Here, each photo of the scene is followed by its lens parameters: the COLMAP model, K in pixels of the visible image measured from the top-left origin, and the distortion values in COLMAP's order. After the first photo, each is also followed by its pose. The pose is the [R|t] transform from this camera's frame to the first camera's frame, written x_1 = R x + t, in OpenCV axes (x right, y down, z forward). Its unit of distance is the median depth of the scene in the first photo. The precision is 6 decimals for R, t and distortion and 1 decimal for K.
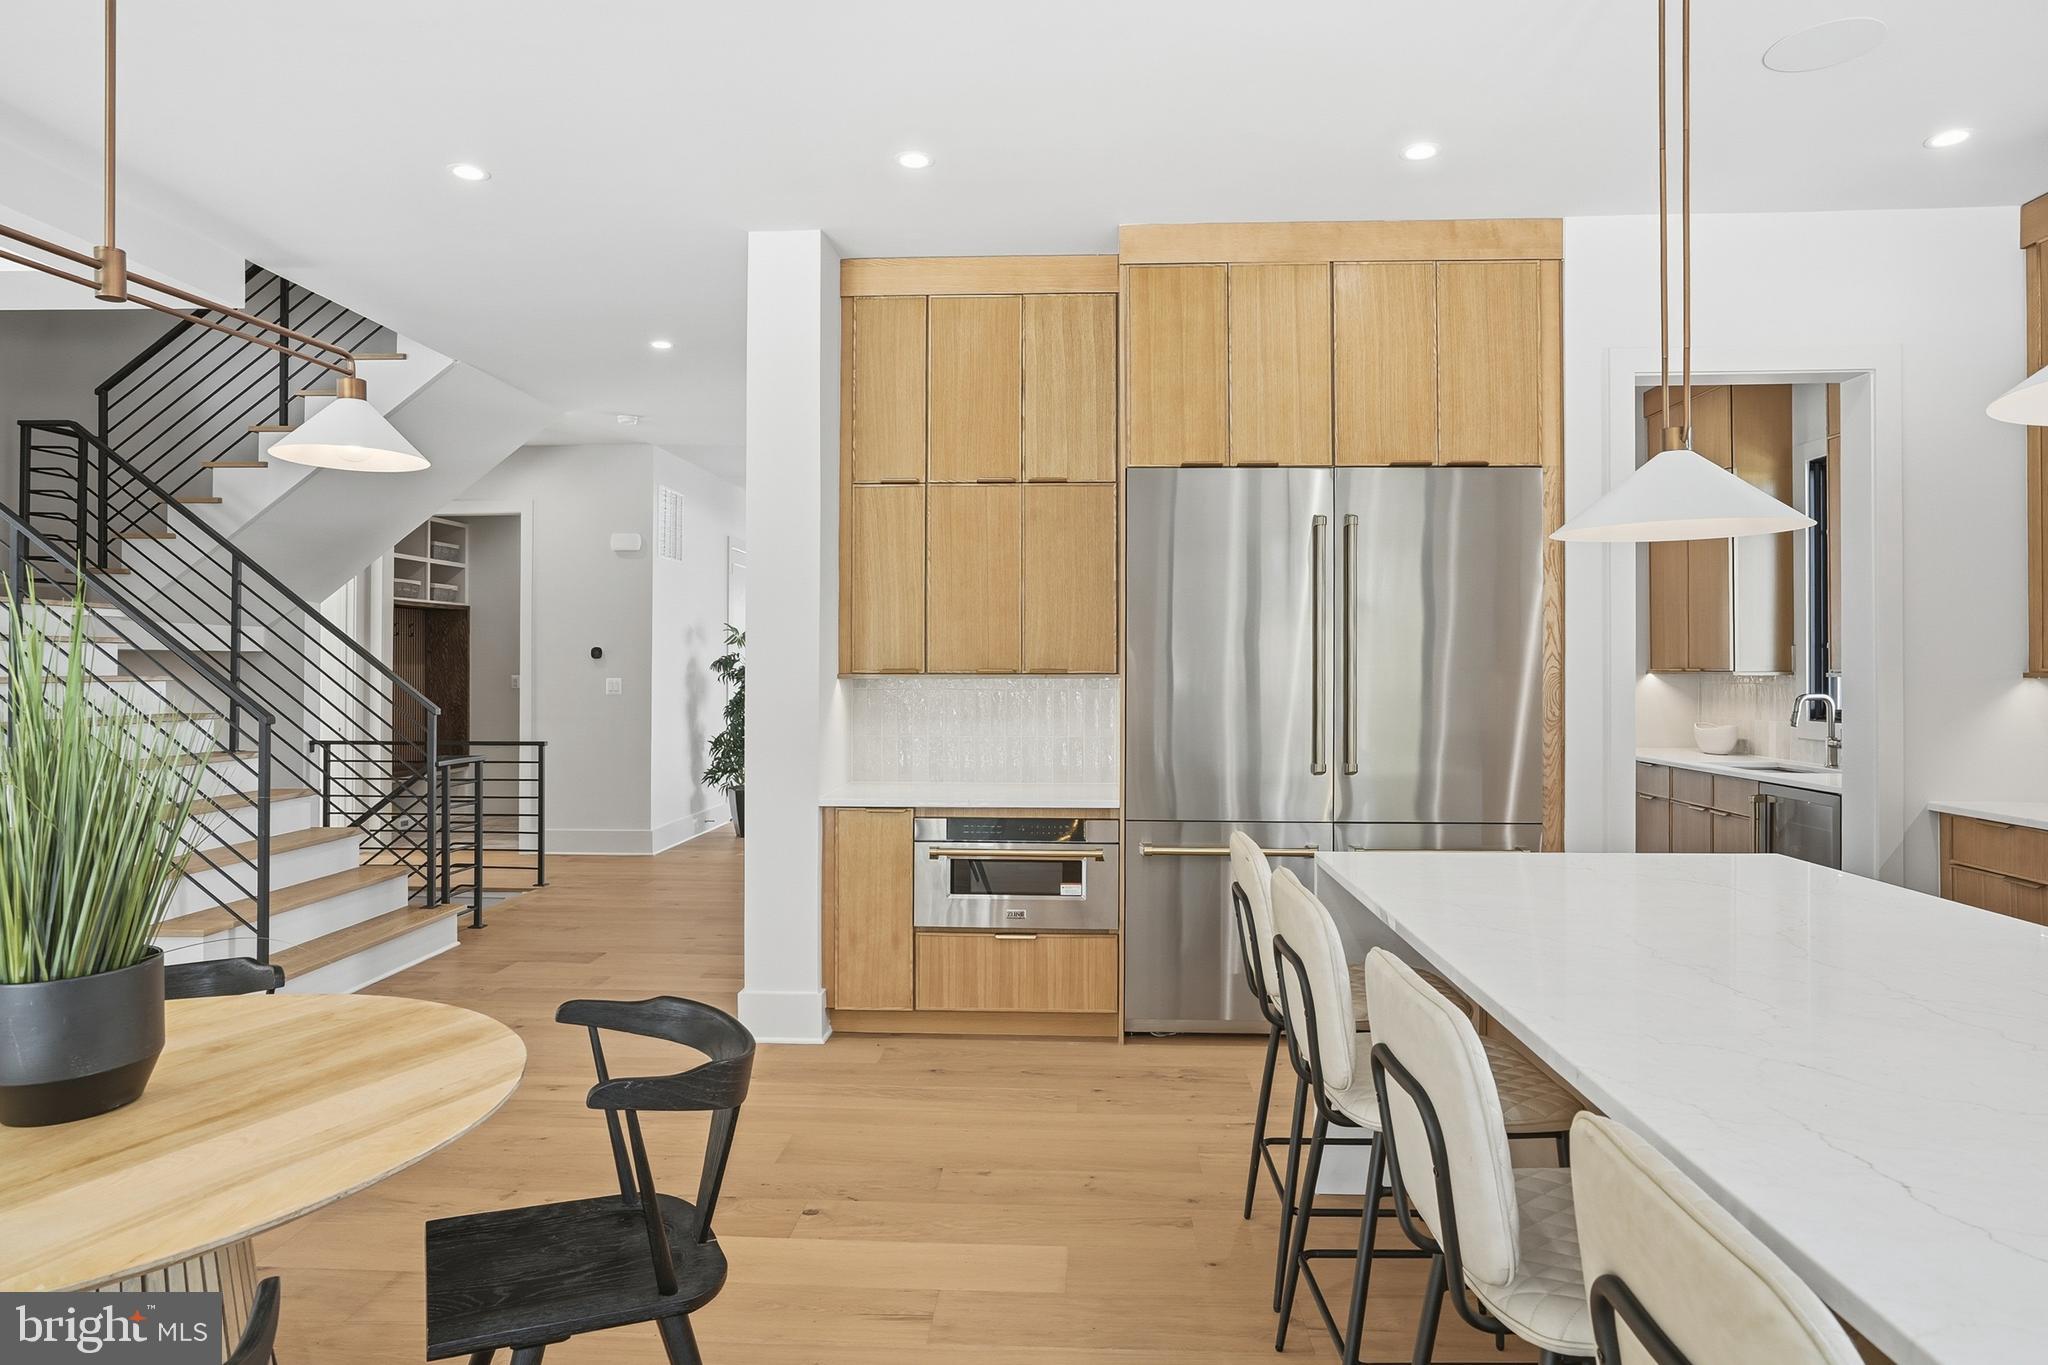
lens RADIAL K [[1225.8, 0, 1036.3], [0, 1225.8, 656.2], [0, 0, 1]] dist [-0.028099, 0.000918]
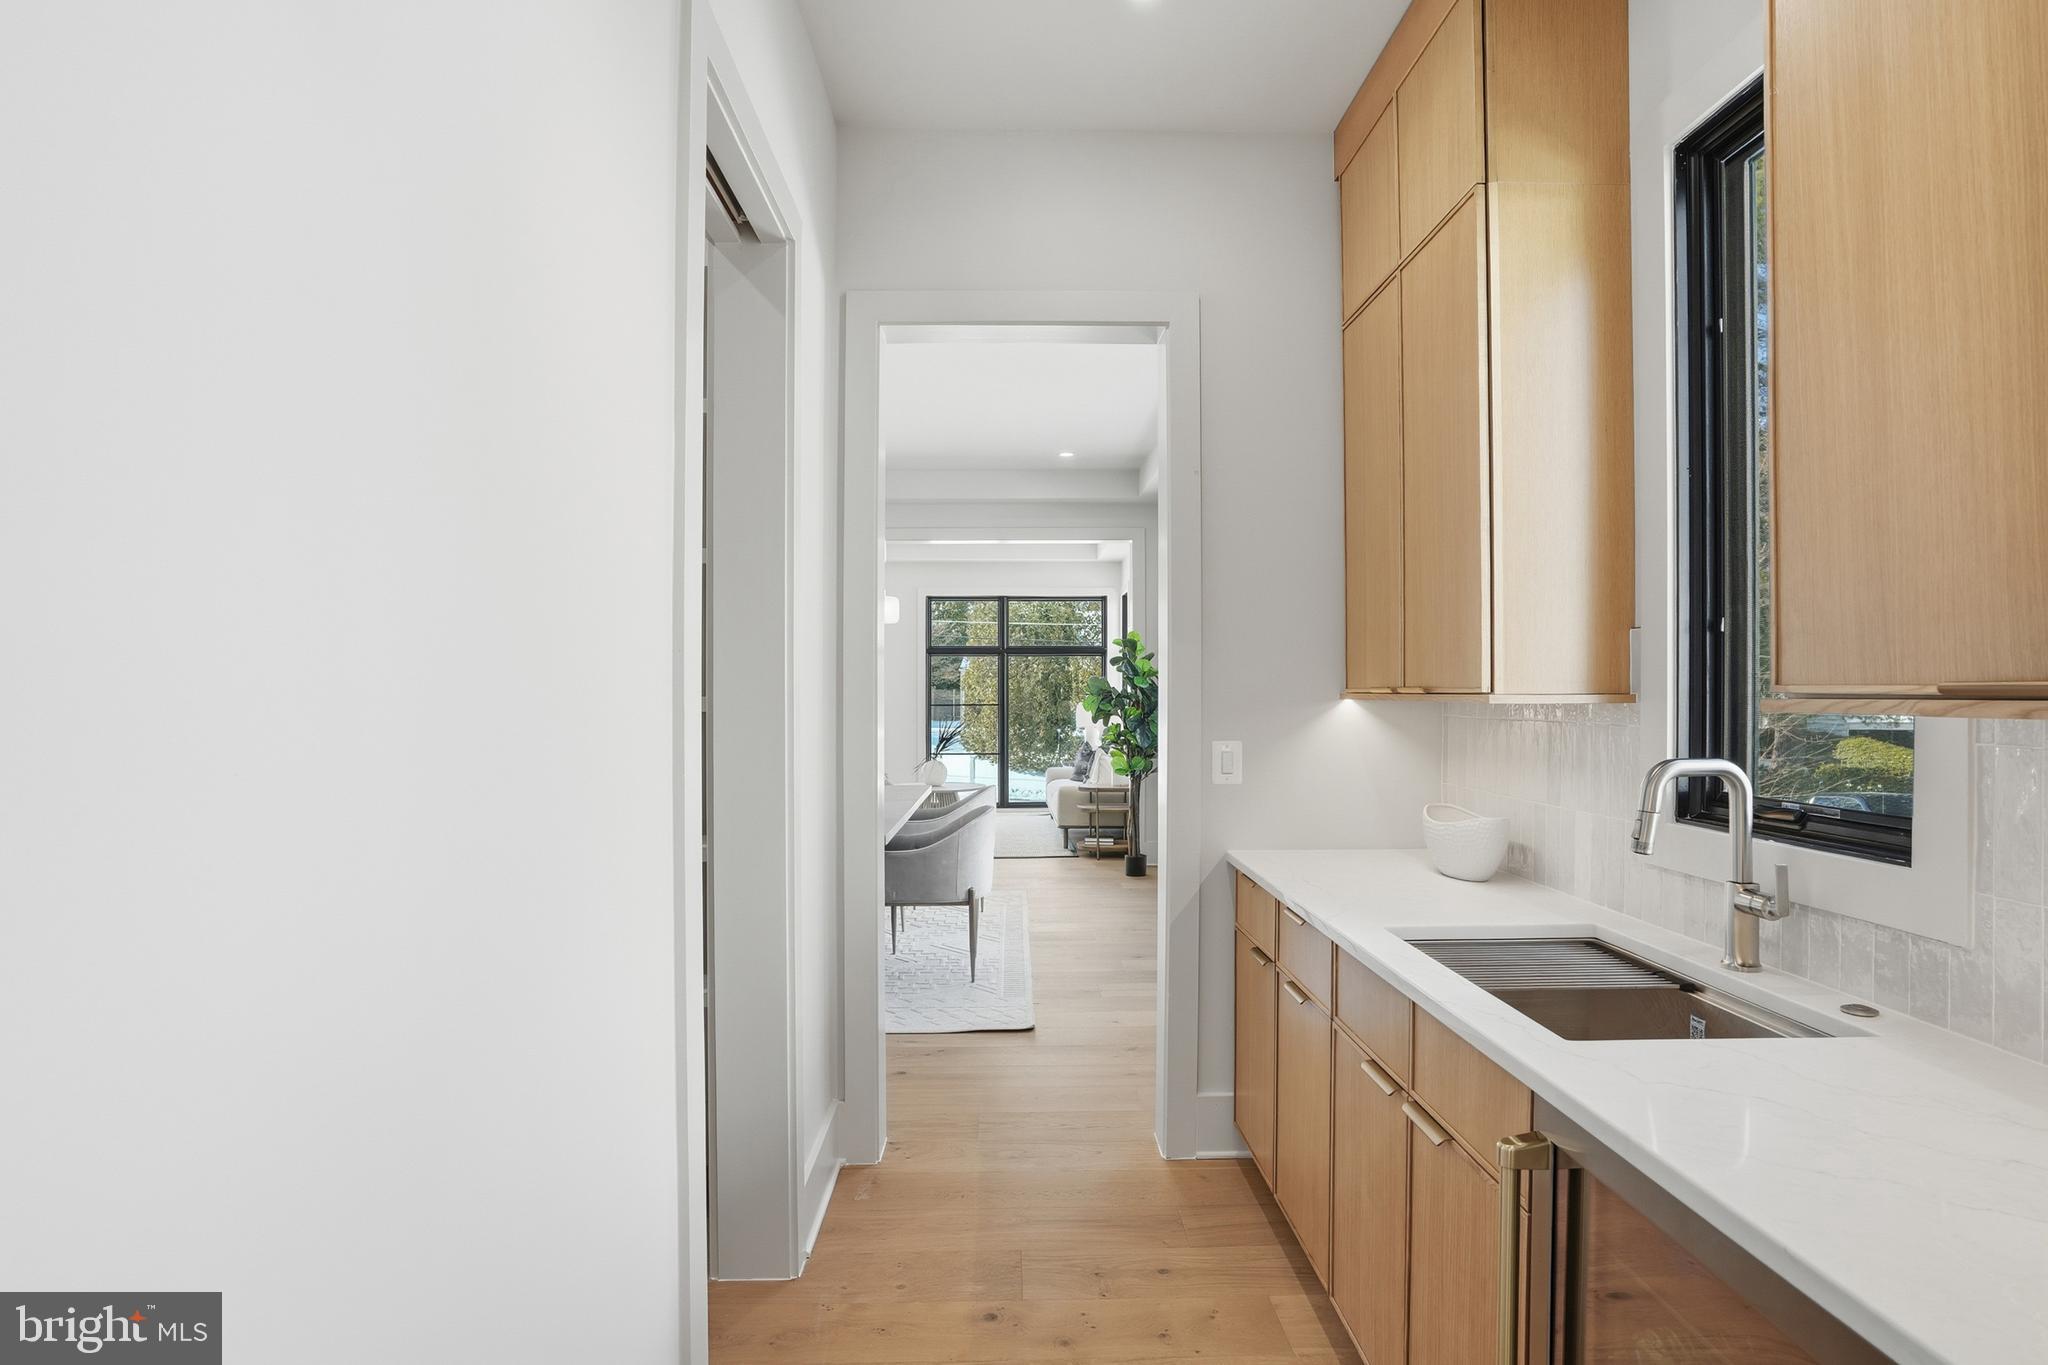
lens RADIAL K [[1069.7, 0, 1024.4], [0, 1069.7, 689.1], [0, 0, 1]] dist [-0.005816, -0.000568]
pose [[0.998277, -0.002038, 0.058648, 0.426566], [0.001648, 0.999976, 0.006683, 0.008225], [-0.058660, -0.006575, 0.998256, 0.699122]]
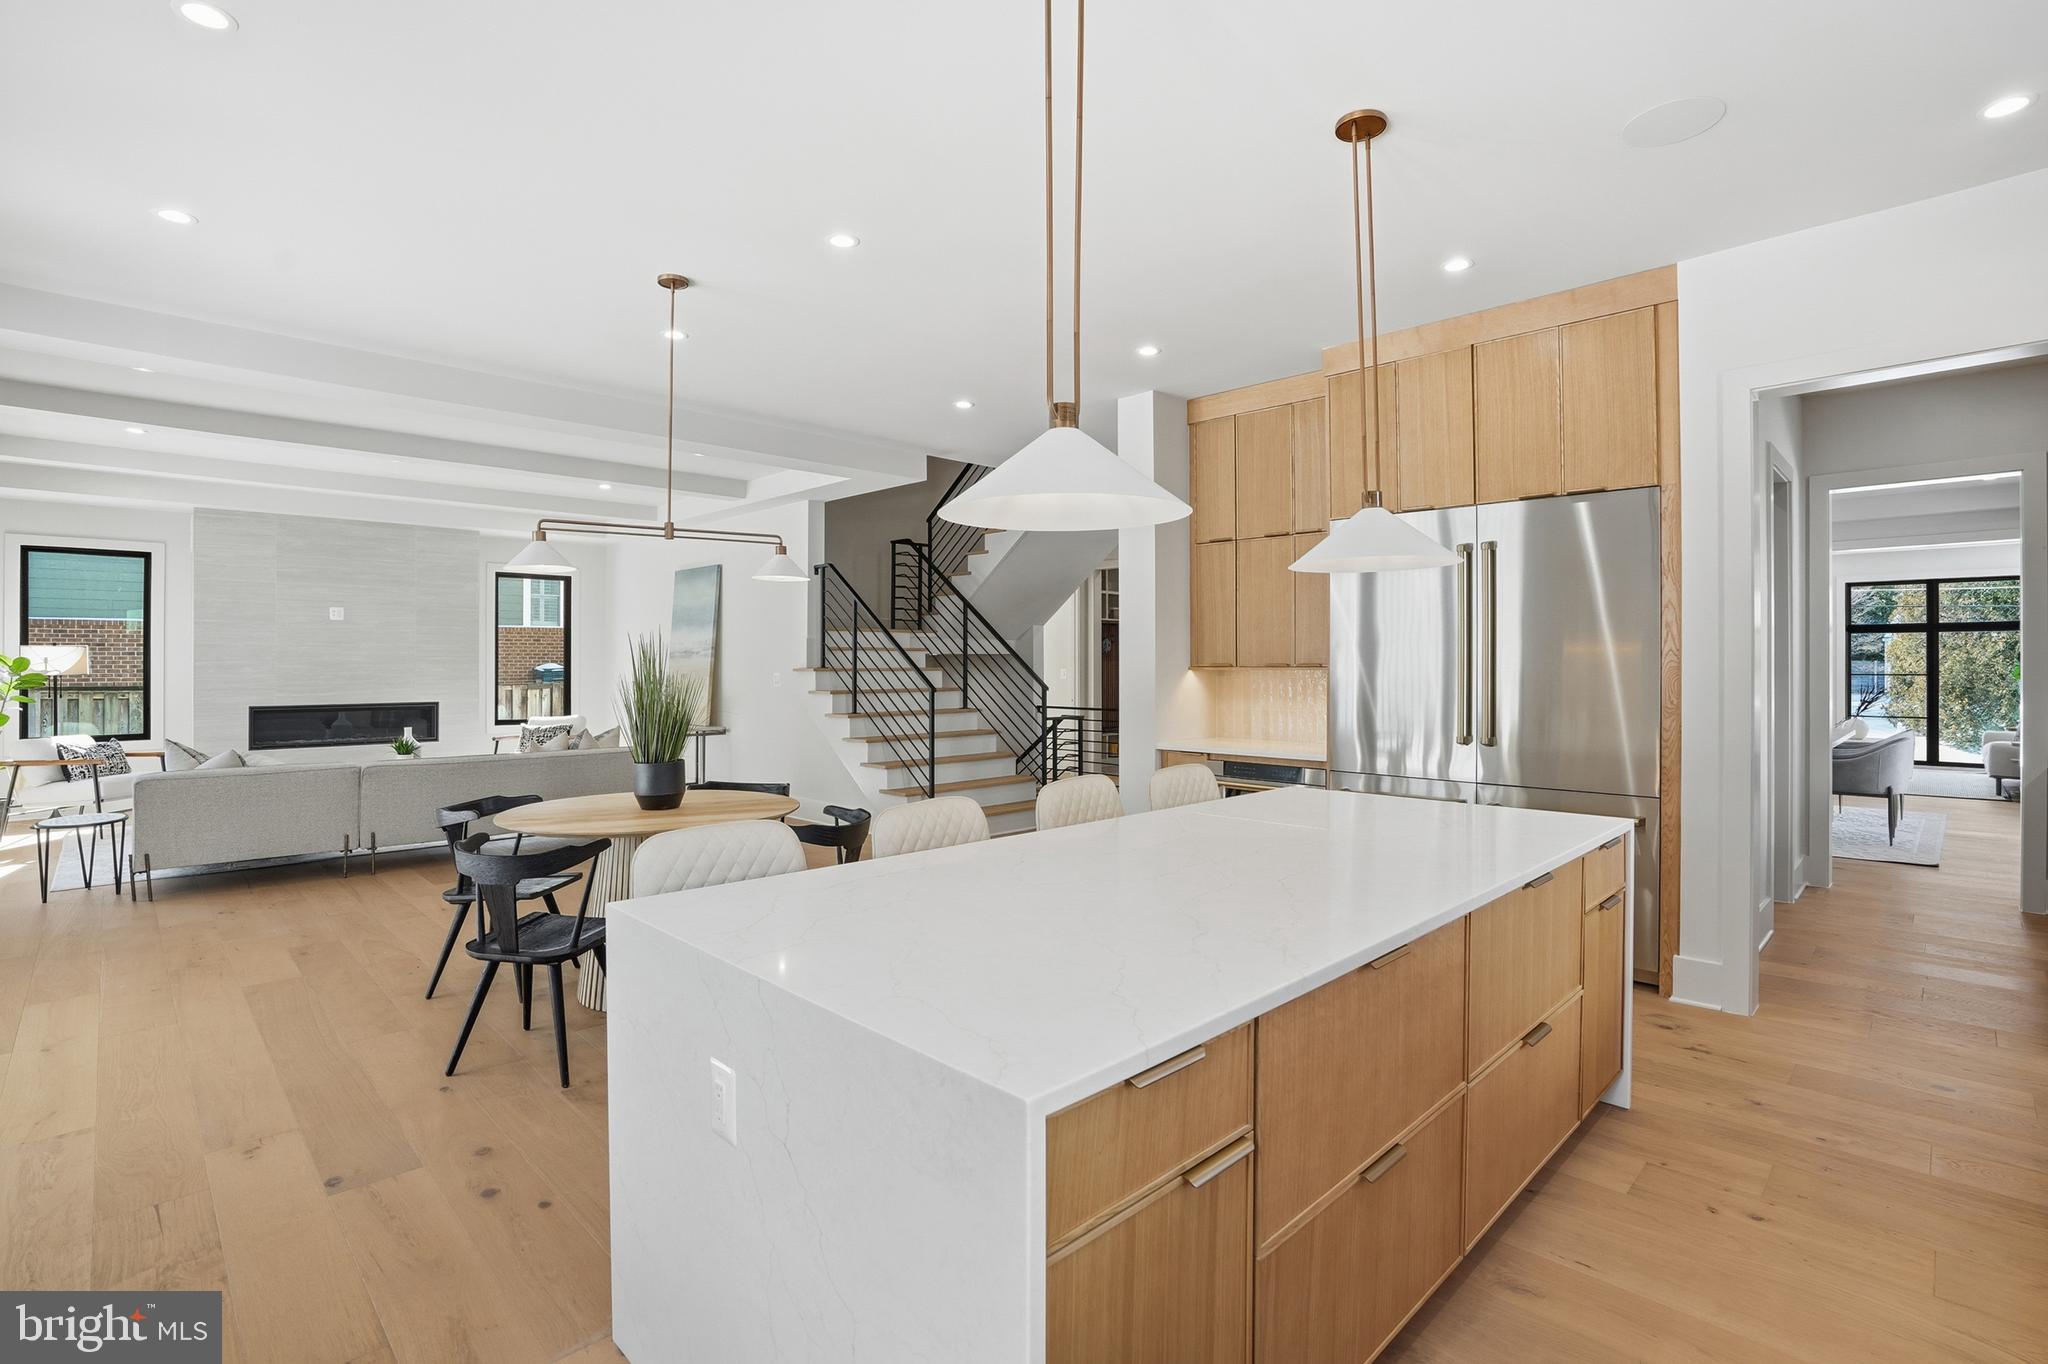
lens RADIAL K [[969.9, 0, 1029.2], [0, 969.9, 657.7], [0, 0, 1]] dist [-0.069246, 0.028790]
pose [[0.735975, -0.004756, -0.676992, 0.431679], [0.007026, 0.999975, 0.000612, 0.000261], [0.676972, -0.005207, 0.735990, -0.036443]]
